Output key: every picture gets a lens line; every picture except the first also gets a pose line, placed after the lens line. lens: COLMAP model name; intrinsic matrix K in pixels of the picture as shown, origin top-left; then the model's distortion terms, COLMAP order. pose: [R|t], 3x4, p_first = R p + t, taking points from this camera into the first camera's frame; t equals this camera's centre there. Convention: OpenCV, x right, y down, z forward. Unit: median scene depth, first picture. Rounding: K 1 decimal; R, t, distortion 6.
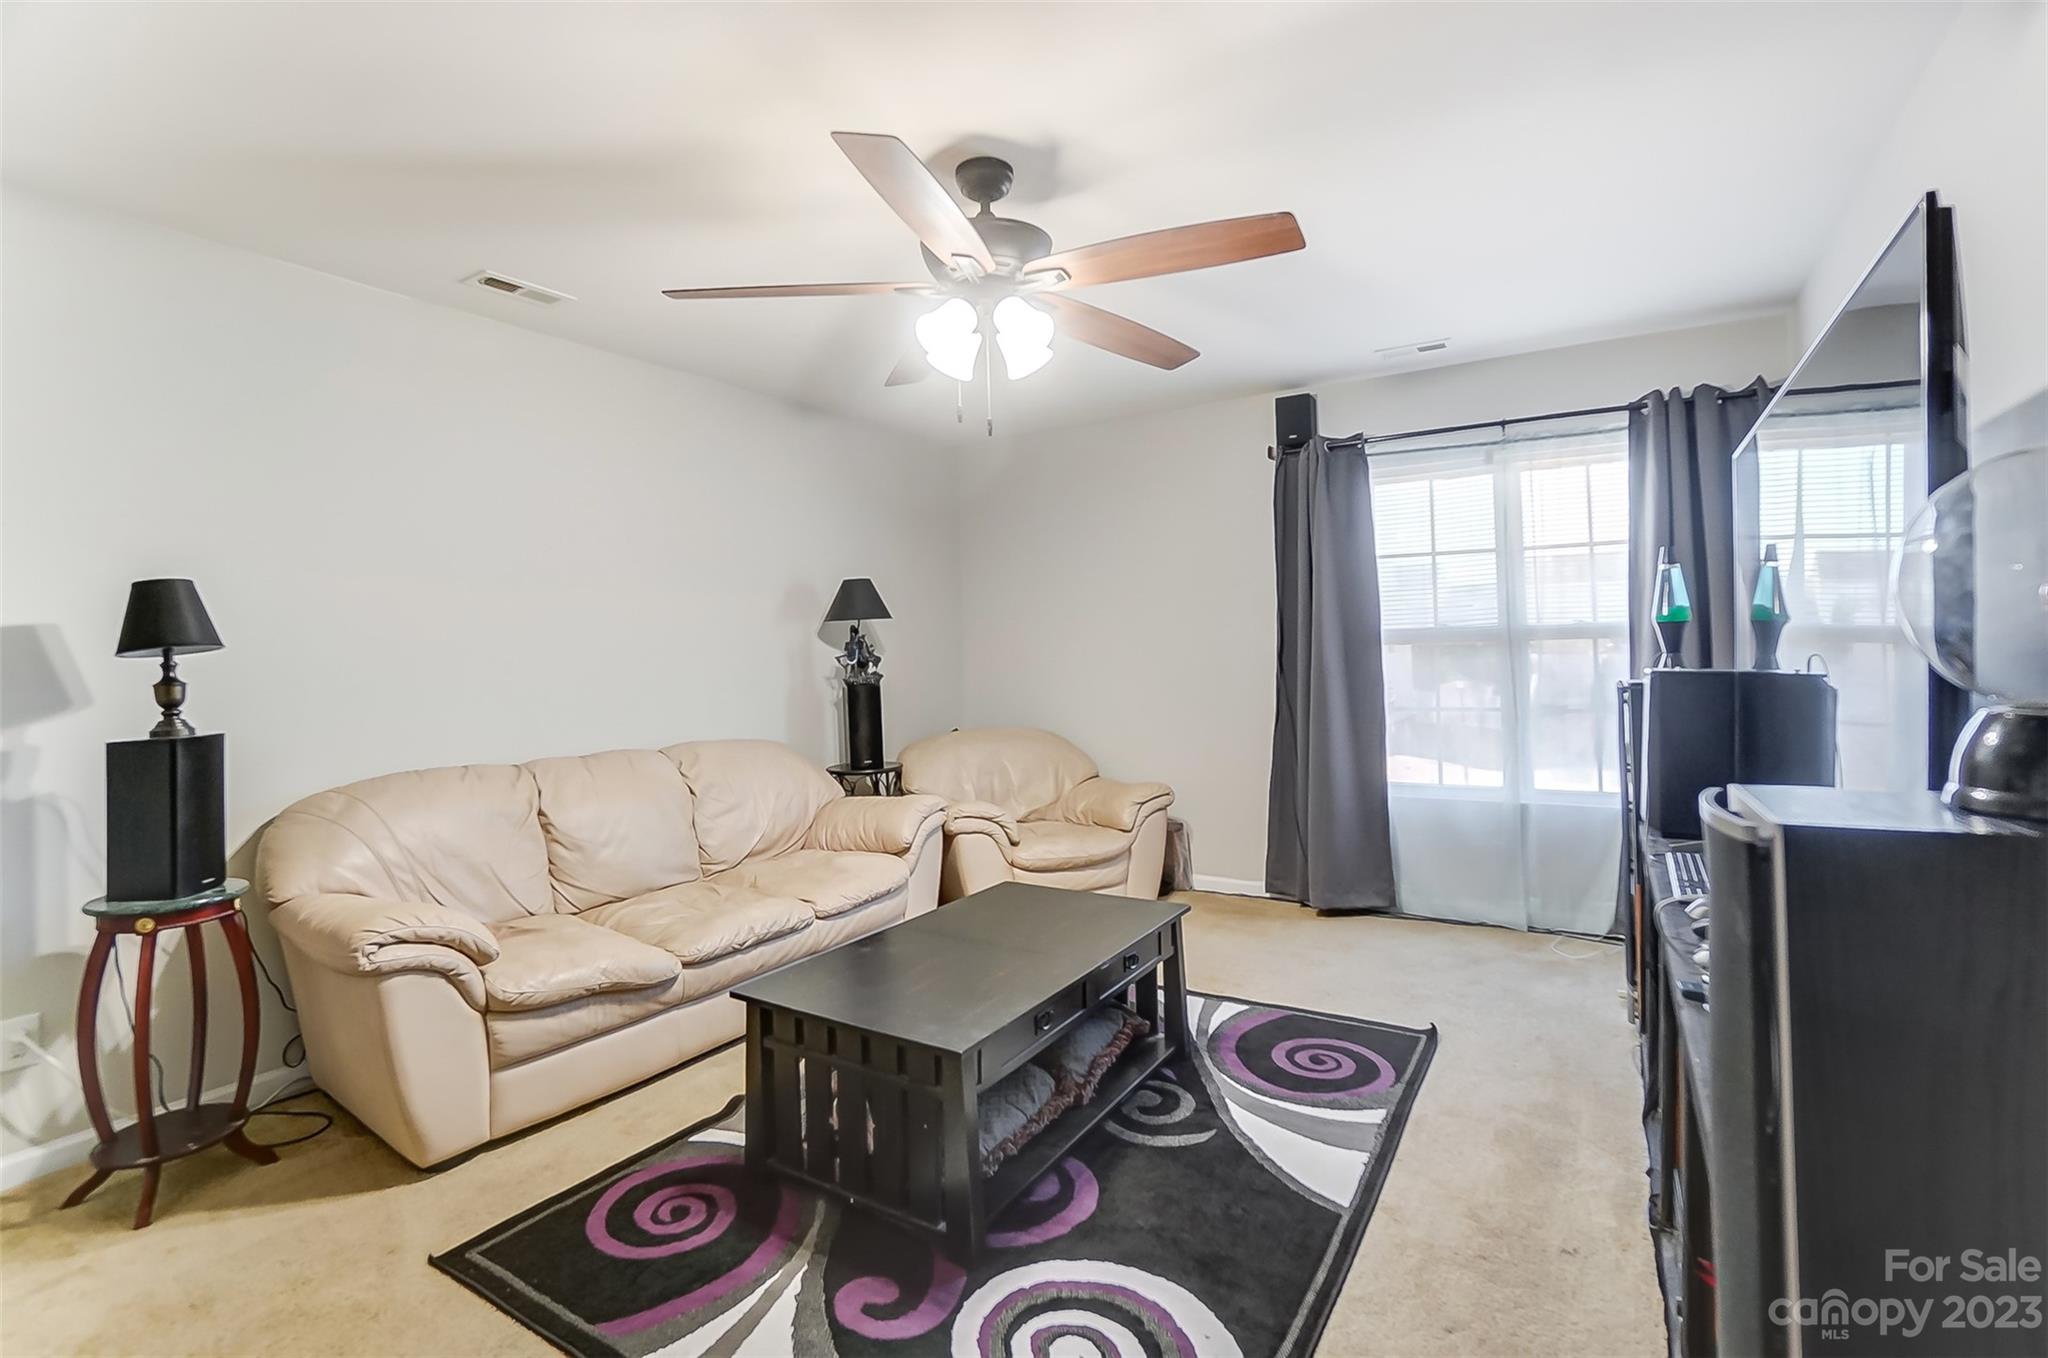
lens RADIAL K [[940.6, 0, 1023.0], [0, 940.6, 634.6], [0, 0, 1]] dist [-0.047216, 0.000405]
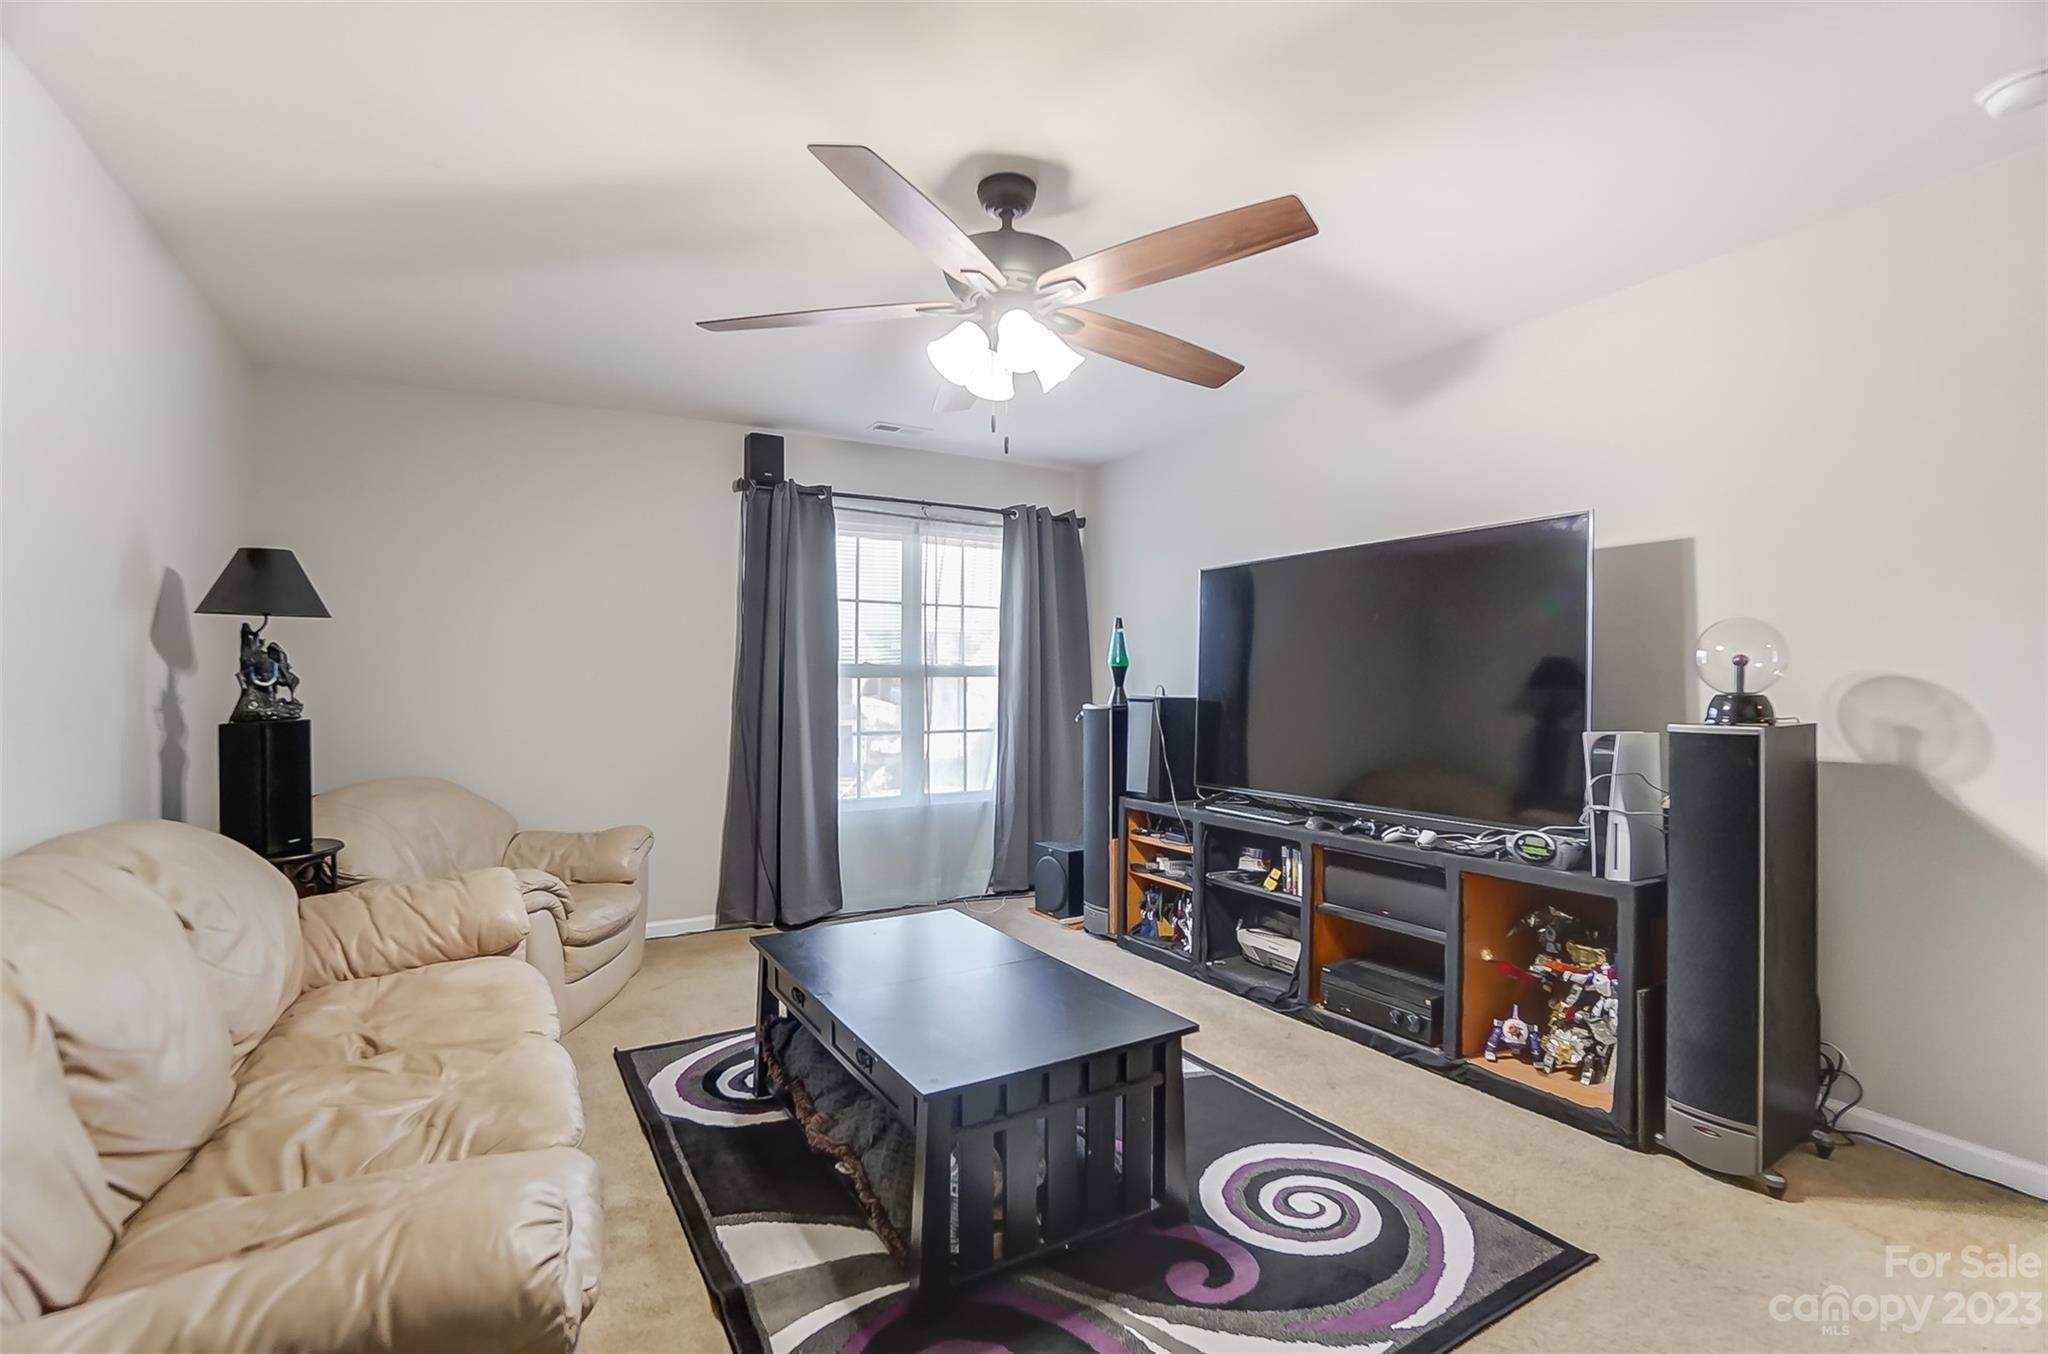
lens RADIAL K [[918.5, 0, 1018.5], [0, 918.5, 686.6], [0, 0, 1]] dist [-0.061684, 0.019848]
pose [[0.449244, 0.018072, 0.893226, -0.531081], [-0.026448, 0.999626, -0.006923, 0.024763], [-0.893017, -0.020514, 0.449554, 0.327889]]
